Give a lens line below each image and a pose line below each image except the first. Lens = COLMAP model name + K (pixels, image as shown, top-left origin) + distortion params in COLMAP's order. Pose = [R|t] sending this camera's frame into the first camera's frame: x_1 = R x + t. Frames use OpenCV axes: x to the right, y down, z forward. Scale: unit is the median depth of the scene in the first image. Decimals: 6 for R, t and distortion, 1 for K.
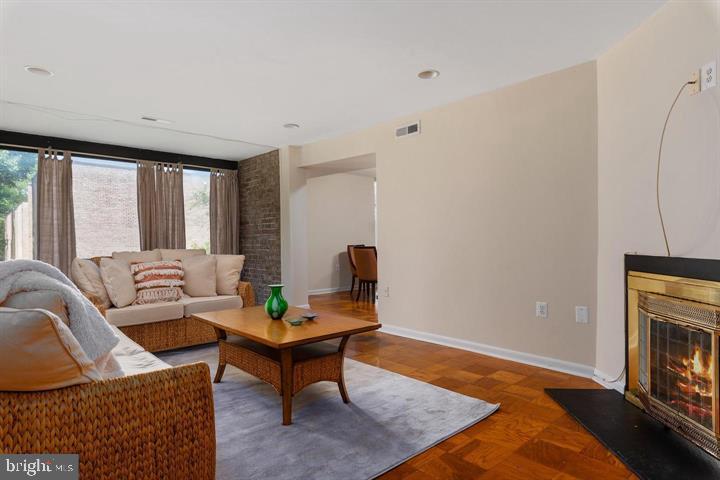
lens RADIAL K [[413.4, 0, 359.7], [0, 413.4, 241.4], [0, 0, 1]] dist [-0.000837, 0.000035]
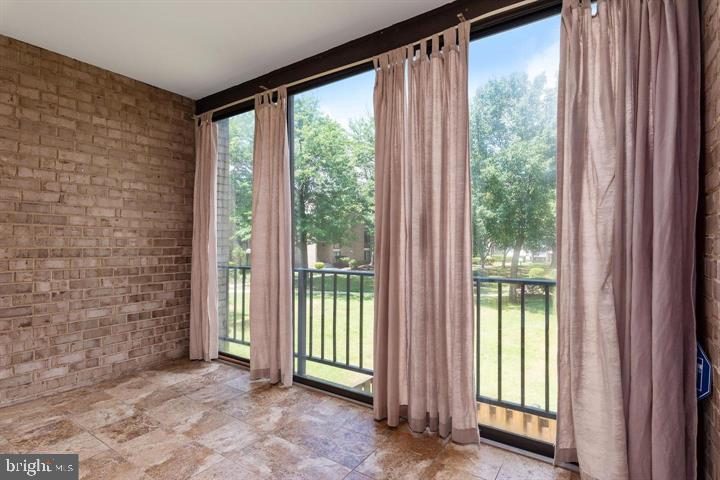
lens RADIAL K [[367.9, 0, 361.6], [0, 367.9, 240.7], [0, 0, 1]] dist [-0.003381, -0.000483]
pose [[0.224046, 0.001341, -0.974578, -0.177122], [-0.006539, 0.999979, -0.000128, -0.001606], [0.974557, 0.006401, 0.224050, 1.023589]]
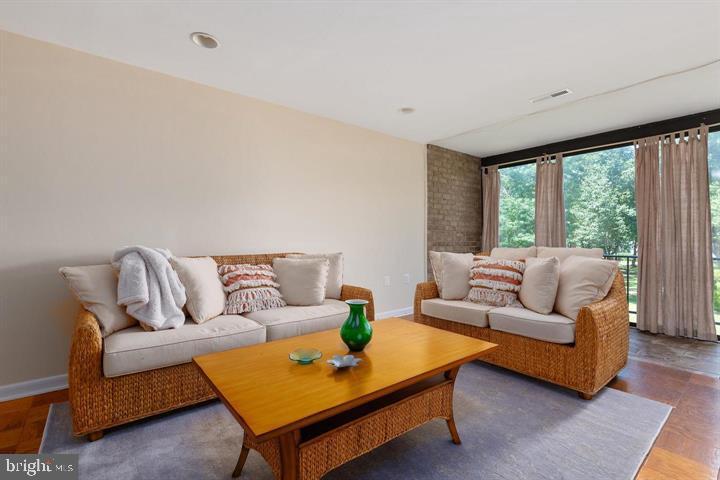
lens RADIAL K [[335.5, 0, 358.4], [0, 335.5, 238.1], [0, 0, 1]] dist [-0.001698, -0.000356]
pose [[-0.068258, 0.000964, -0.997667, 0.199011], [-0.003463, 0.999993, 0.001204, 0.000935], [0.997662, 0.003538, -0.068254, 0.559559]]
